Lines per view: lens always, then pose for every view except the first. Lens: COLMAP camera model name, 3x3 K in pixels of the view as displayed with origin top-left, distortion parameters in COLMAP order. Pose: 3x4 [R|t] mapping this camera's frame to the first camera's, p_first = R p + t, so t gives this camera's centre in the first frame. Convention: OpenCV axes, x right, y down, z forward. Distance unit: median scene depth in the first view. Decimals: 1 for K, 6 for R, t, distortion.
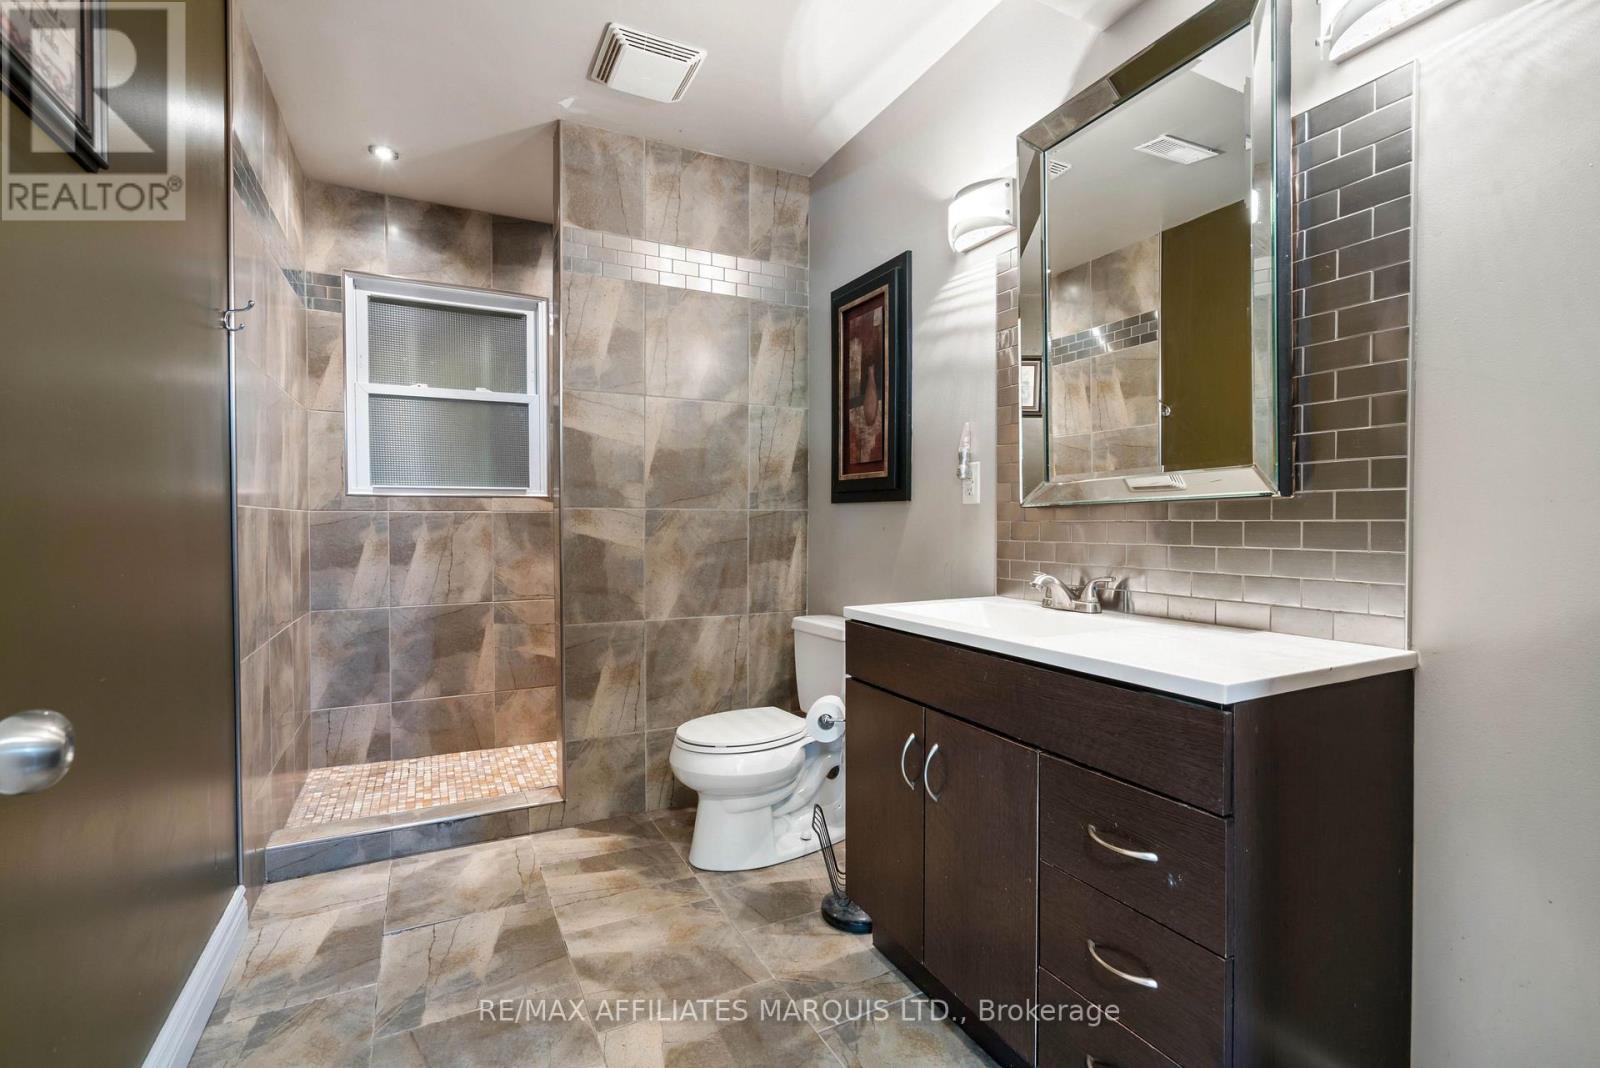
lens RADIAL K [[713.9, 0, 800.0], [0, 713.9, 534.0], [0, 0, 1]] dist [0.001494, 0.000127]
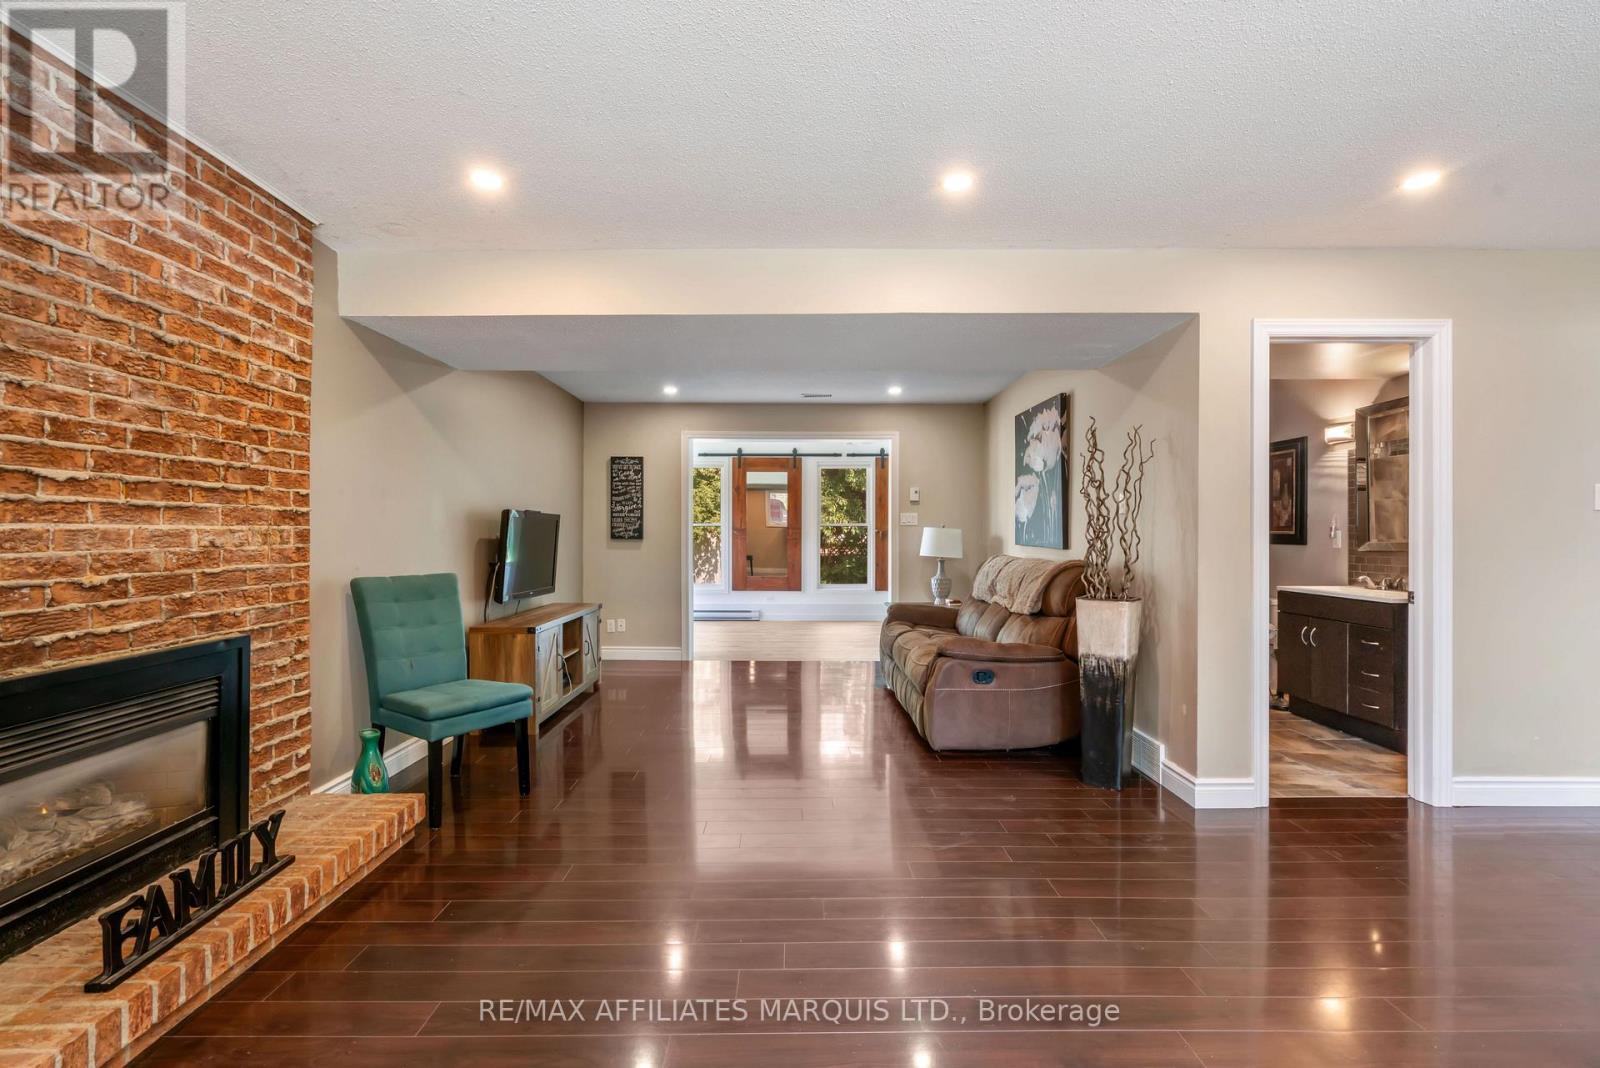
lens RADIAL K [[713.9, 0, 800.0], [0, 713.9, 534.0], [0, 0, 1]] dist [0.001494, 0.000127]
pose [[0.890099, 0.003167, -0.455756, -0.242618], [-0.010486, 0.999853, -0.013531, -0.032746], [0.455646, 0.016823, 0.890002, -1.743083]]
